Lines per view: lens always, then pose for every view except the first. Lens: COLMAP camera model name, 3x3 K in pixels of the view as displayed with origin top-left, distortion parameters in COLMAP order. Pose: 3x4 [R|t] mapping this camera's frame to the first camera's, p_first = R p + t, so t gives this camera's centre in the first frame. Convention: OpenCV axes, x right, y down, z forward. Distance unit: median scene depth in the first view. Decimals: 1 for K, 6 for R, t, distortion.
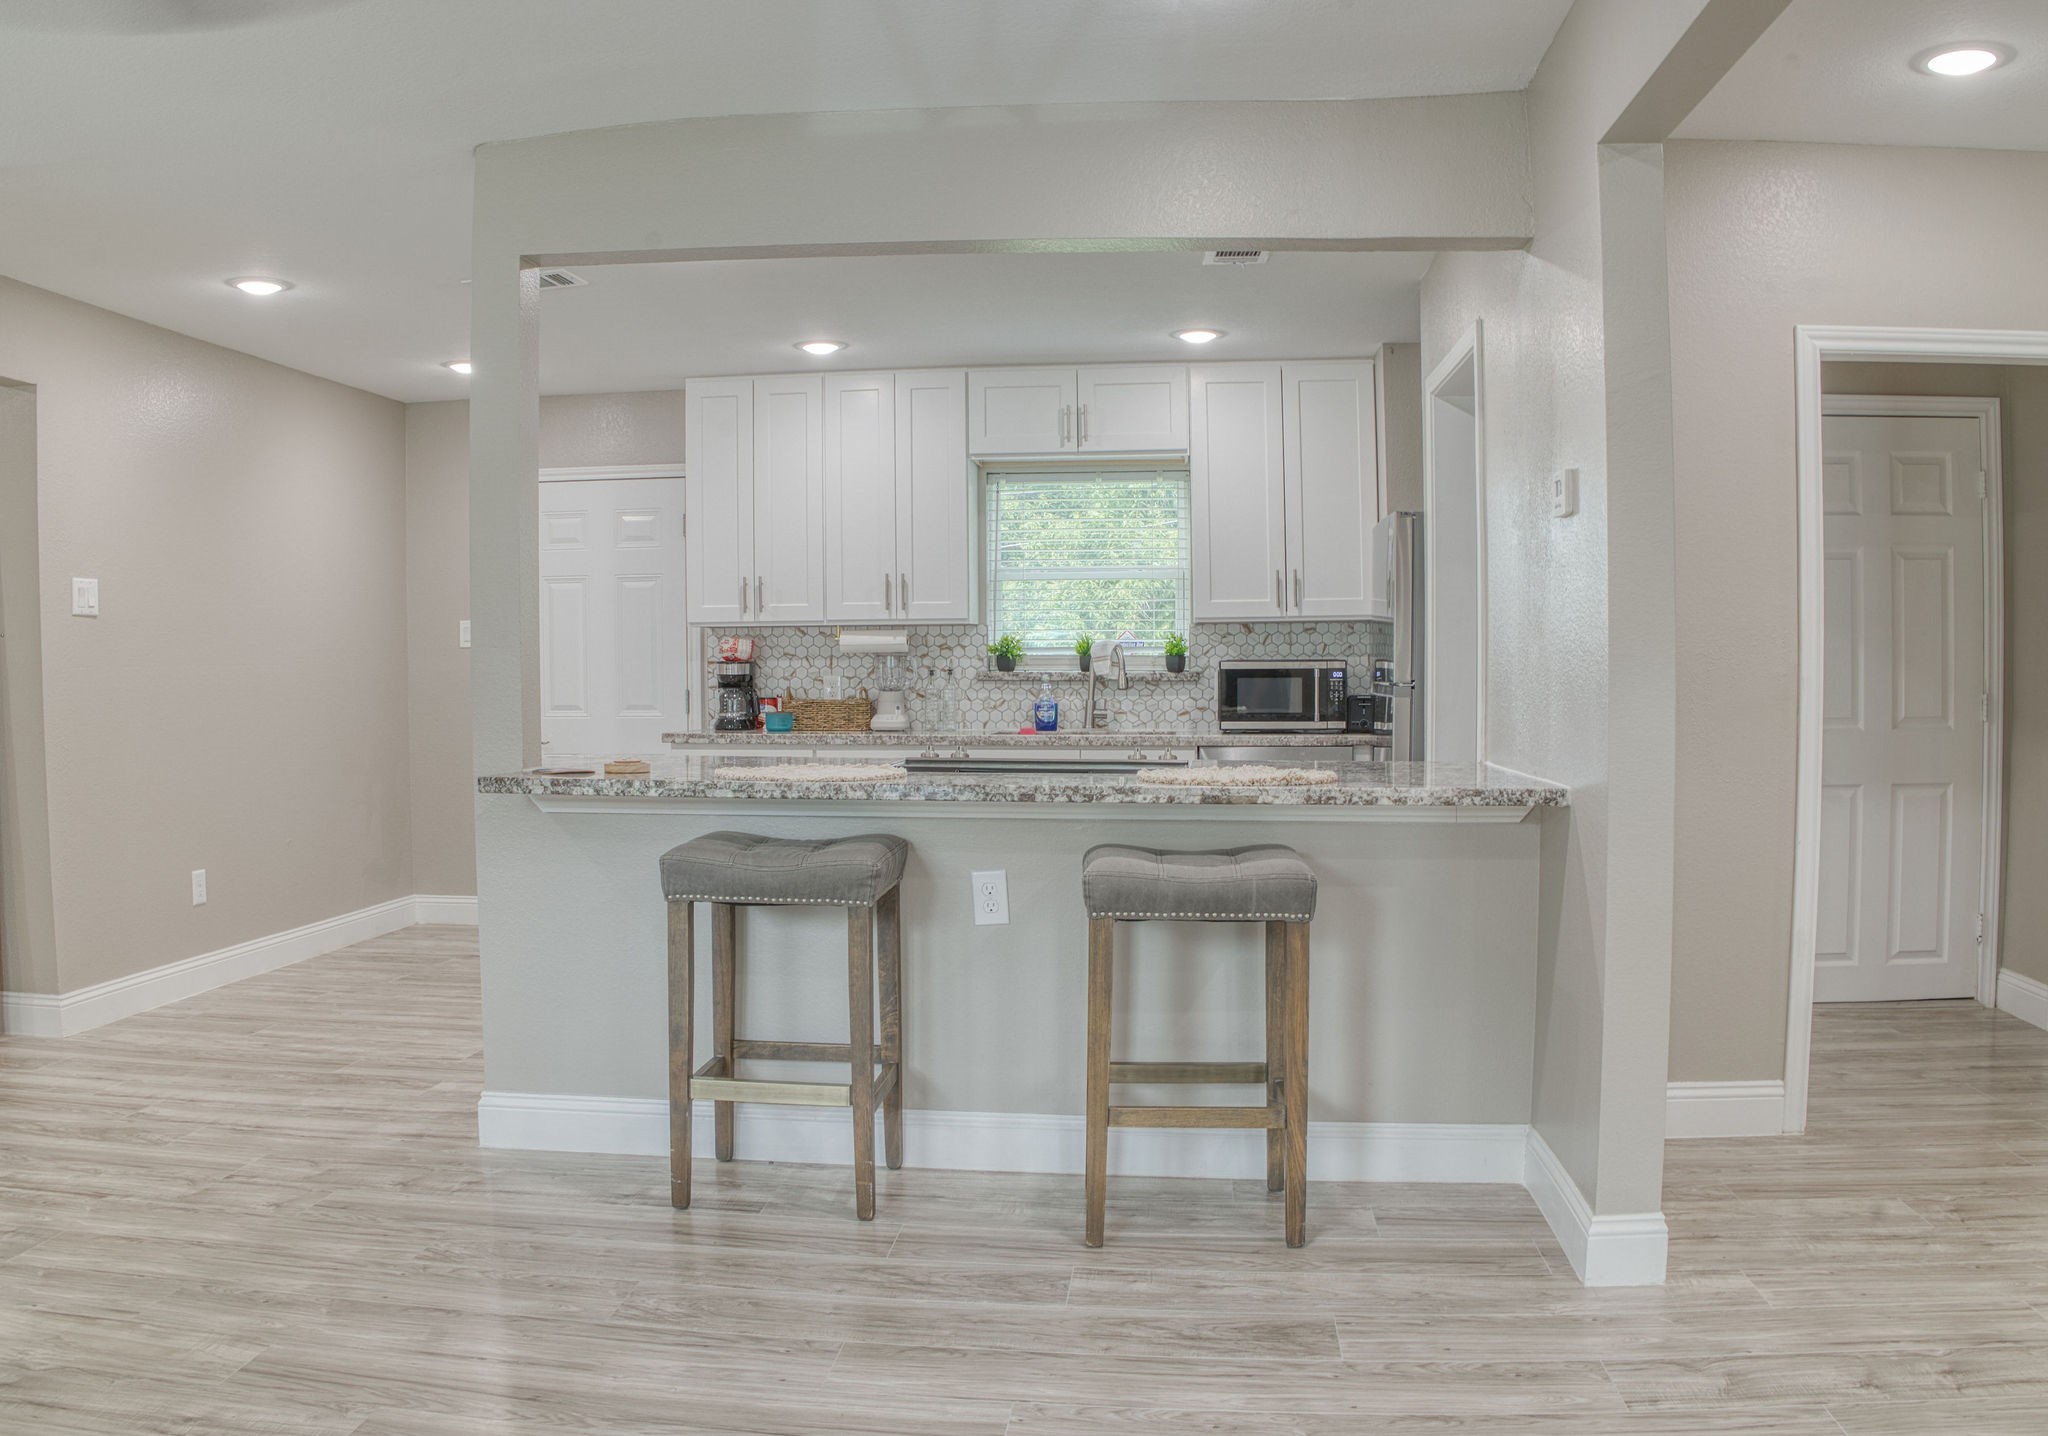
lens RADIAL K [[1489.7, 0, 1024.0], [0, 1489.7, 718.0], [0, 0, 1]] dist [-0.127786, 0.007219]
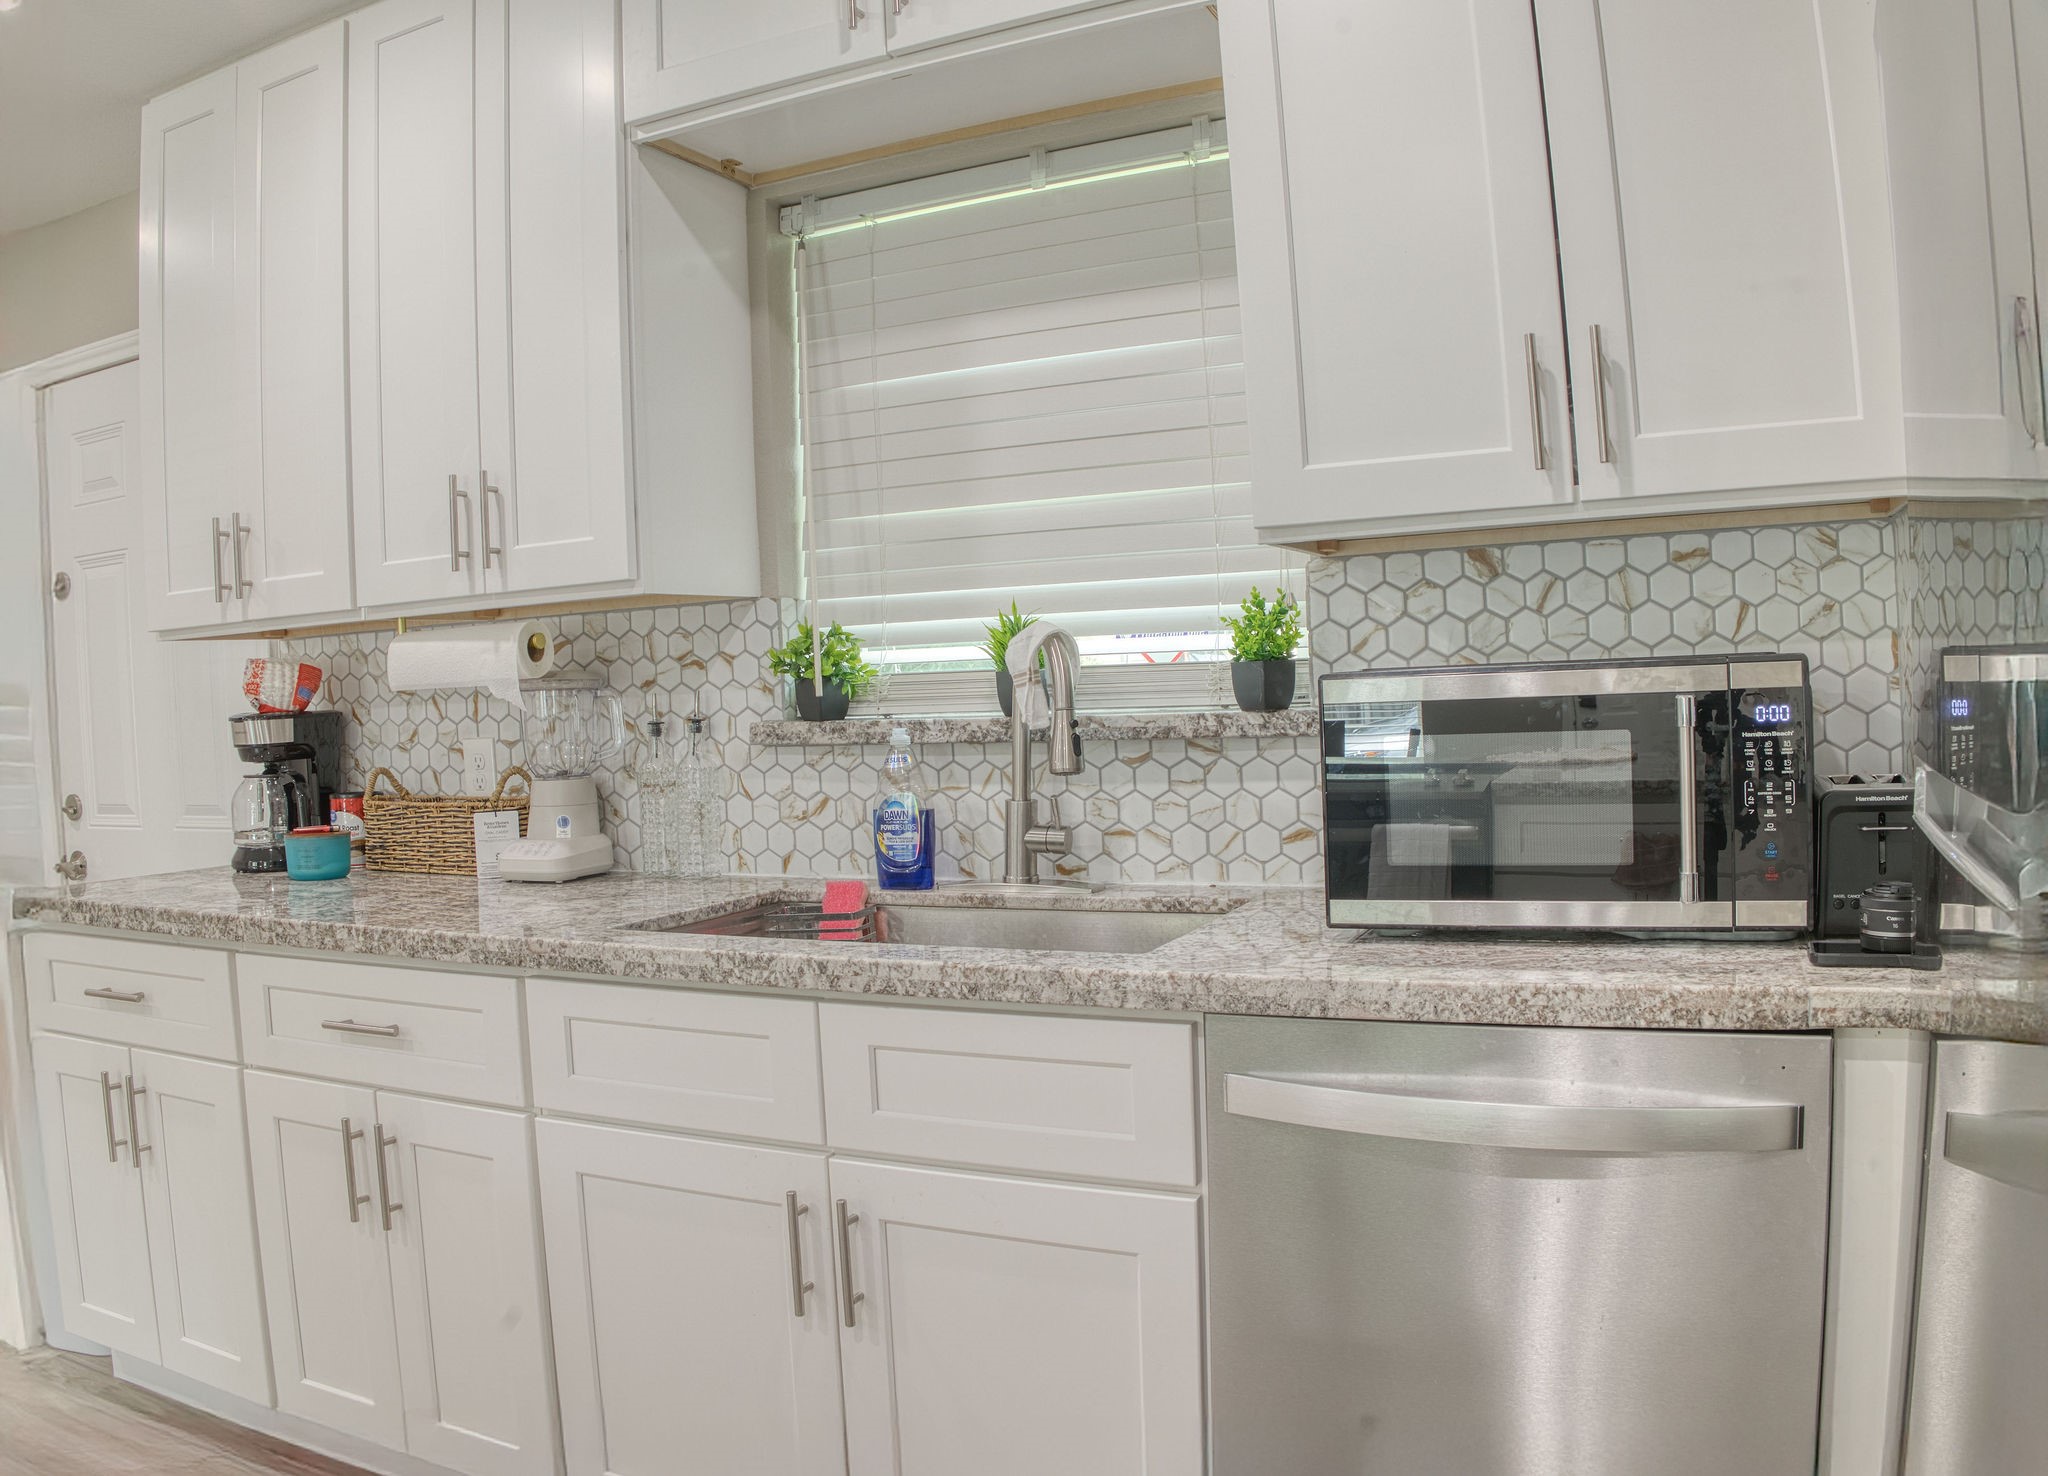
lens RADIAL K [[1524.6, 0, 1024.0], [0, 1524.6, 738.0], [0, 0, 1]] dist [-0.145233, 0.003062]
pose [[0.946473, -0.023173, -0.321950, 0.159090], [0.025231, 0.999679, 0.002221, -0.026848], [0.321795, -0.010225, 0.946754, 0.670186]]
